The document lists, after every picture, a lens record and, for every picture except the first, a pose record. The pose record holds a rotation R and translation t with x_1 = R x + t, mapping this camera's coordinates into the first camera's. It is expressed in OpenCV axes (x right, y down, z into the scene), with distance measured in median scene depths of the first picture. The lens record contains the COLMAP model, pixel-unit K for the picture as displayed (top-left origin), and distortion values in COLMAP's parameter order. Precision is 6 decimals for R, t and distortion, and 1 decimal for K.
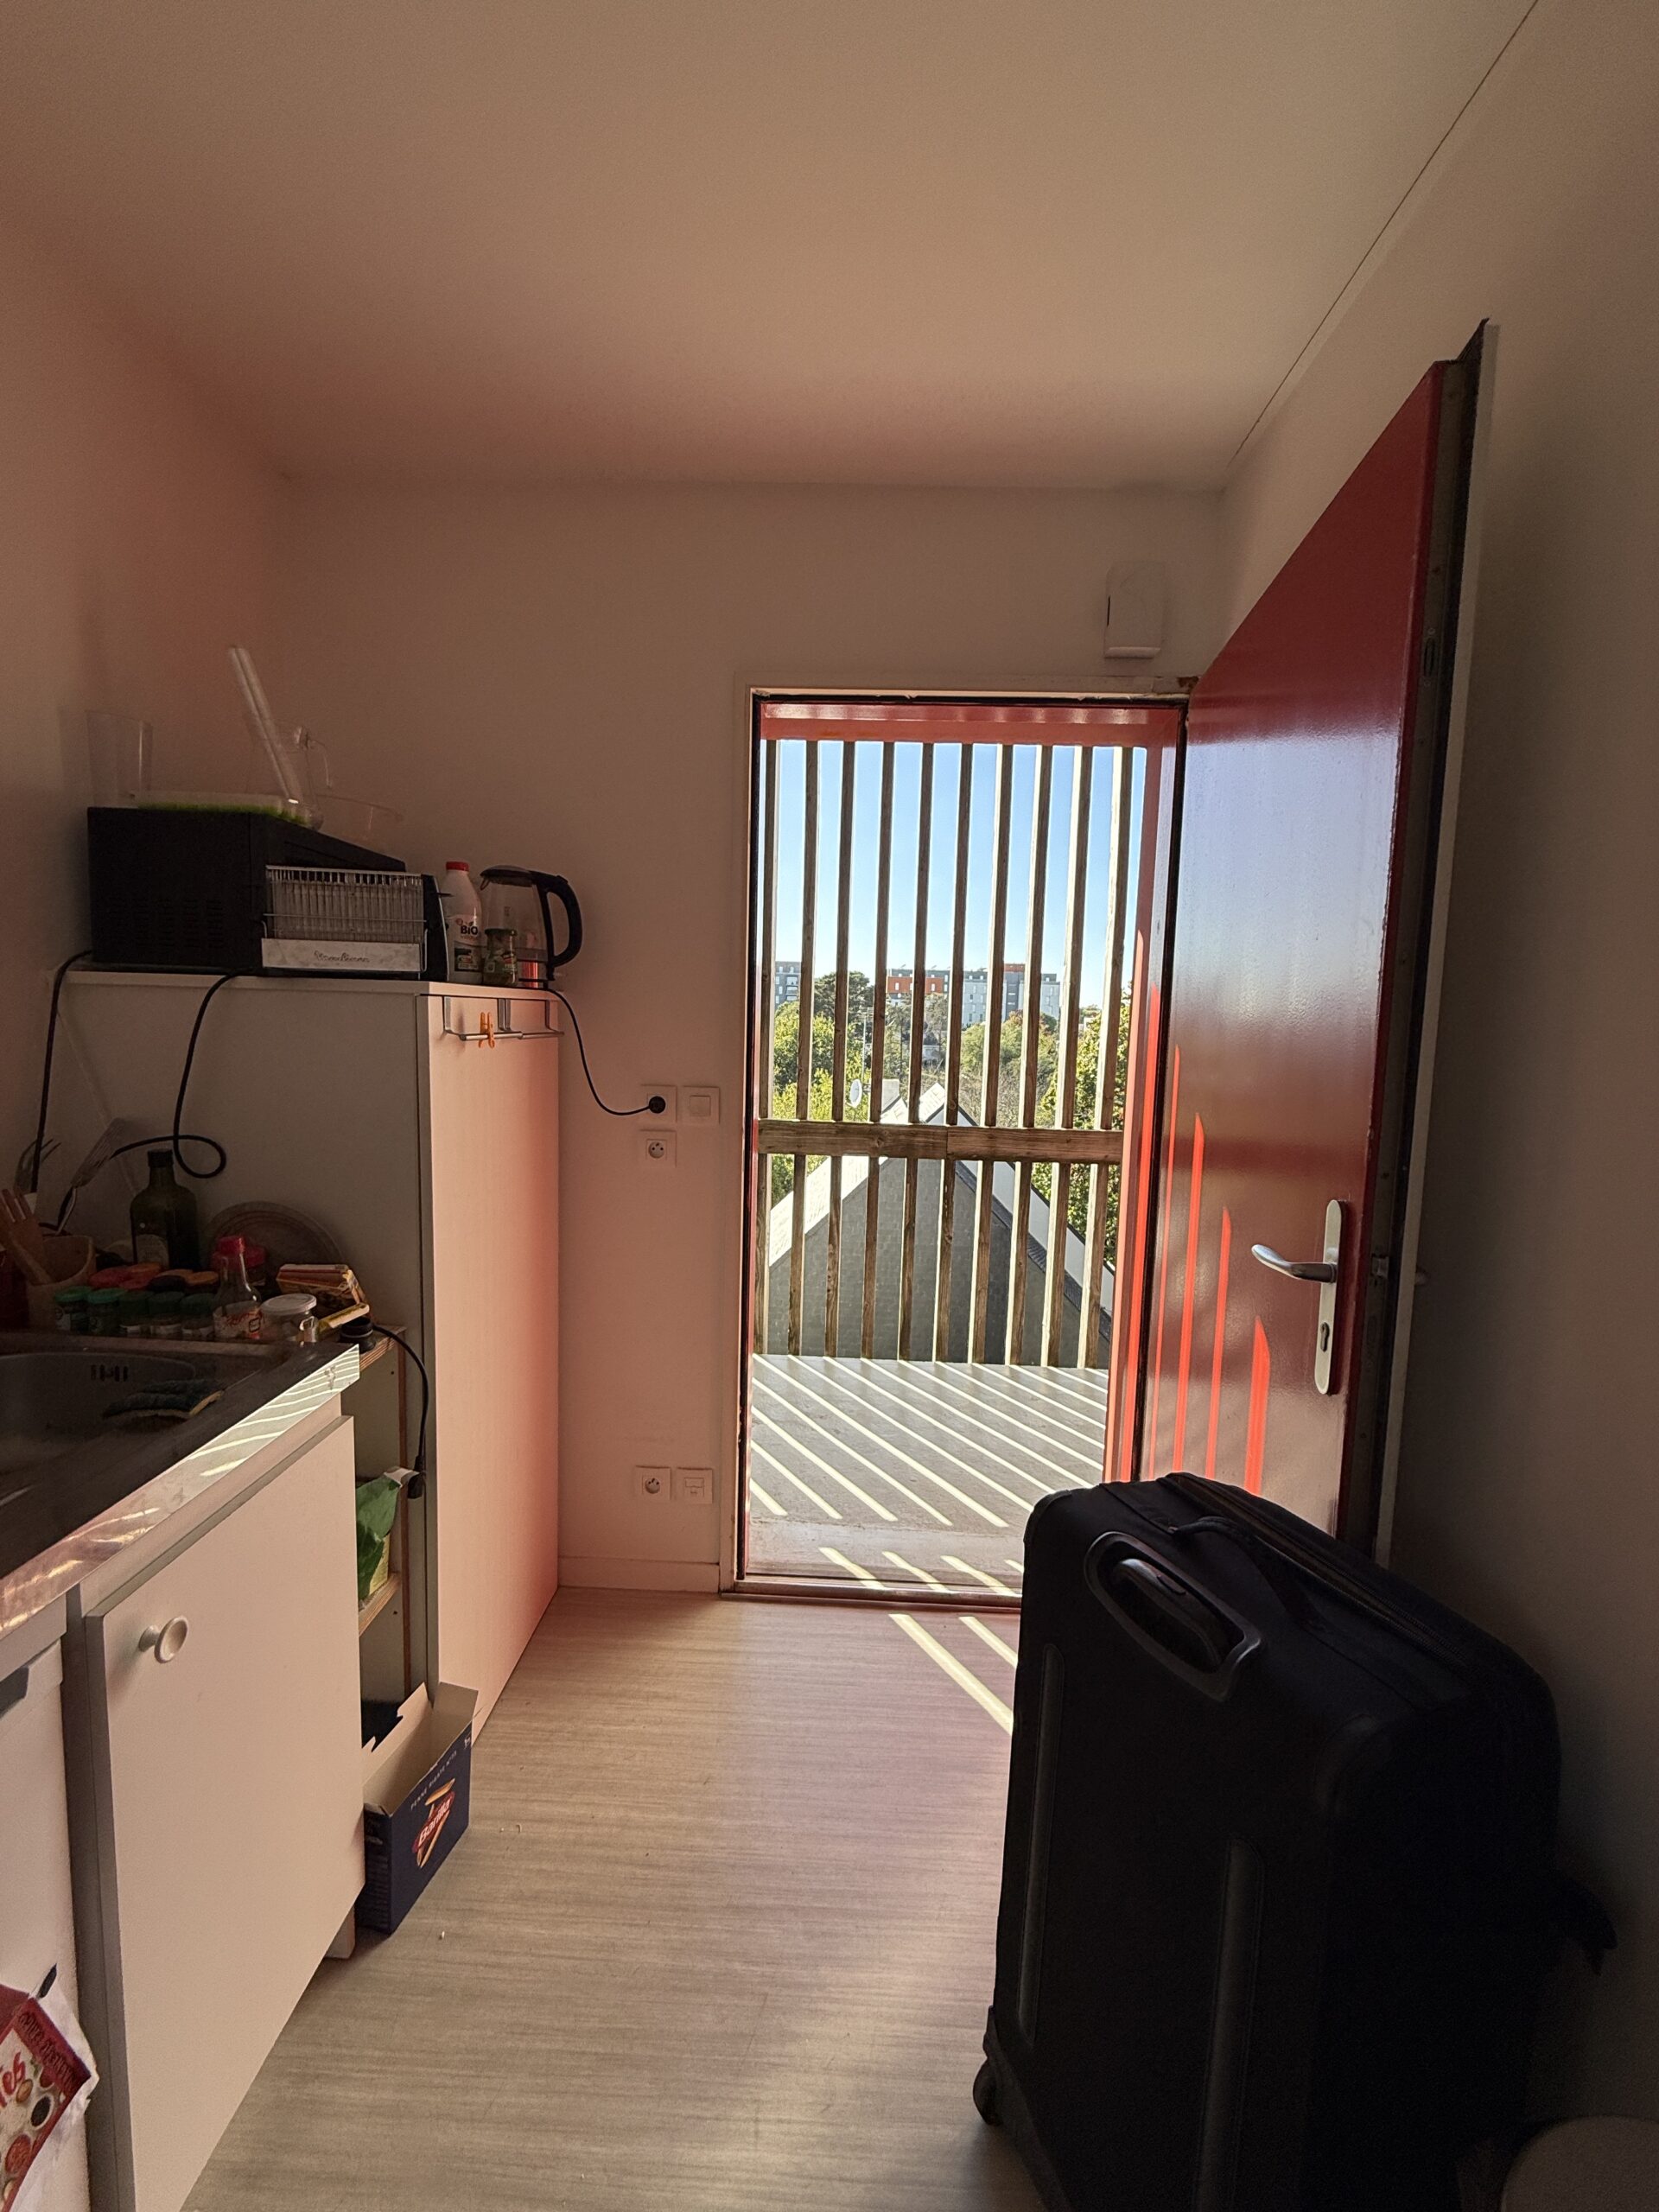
lens RADIAL K [[880.6, 0, 829.8], [0, 880.6, 1098.1], [0, 0, 1]] dist [0.001134, 0.000274]
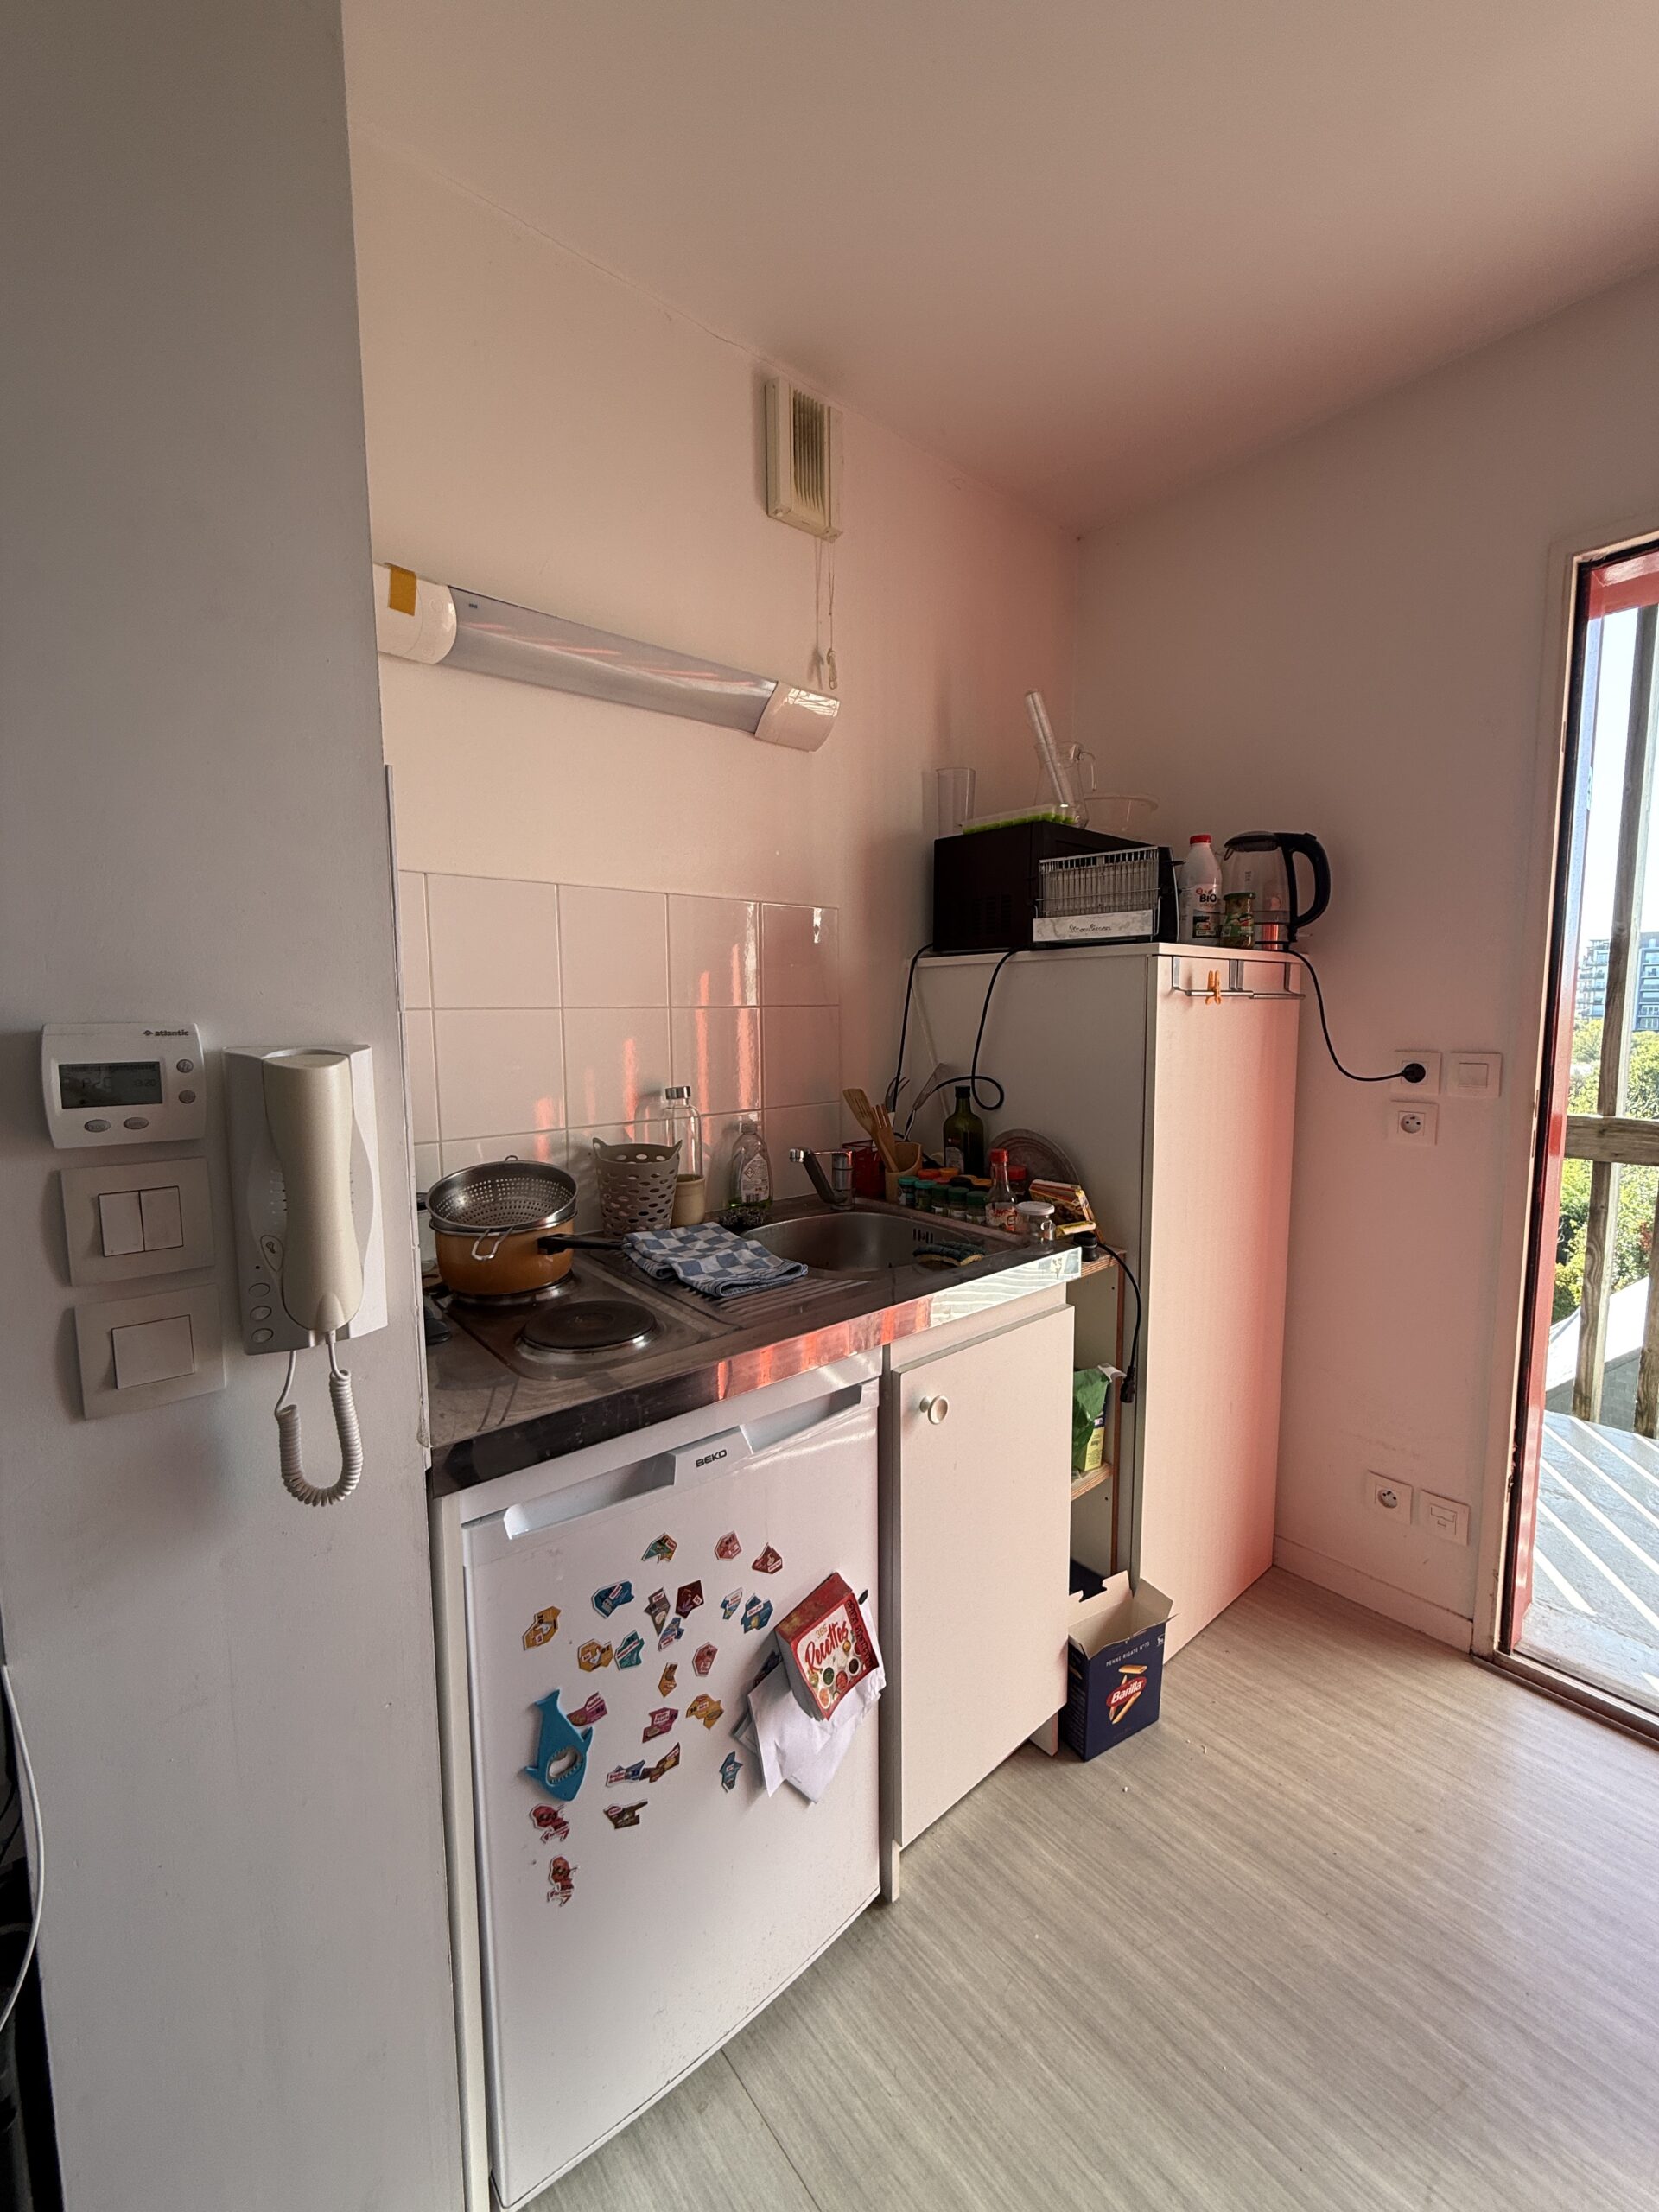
lens RADIAL K [[880.6, 0, 829.8], [0, 880.6, 1098.1], [0, 0, 1]] dist [0.001134, 0.000274]
pose [[0.670912, 0.042737, -0.740304, 0.097105], [-0.044841, 0.998849, 0.017026, 0.063488], [0.740180, 0.021773, 0.672056, -0.050941]]
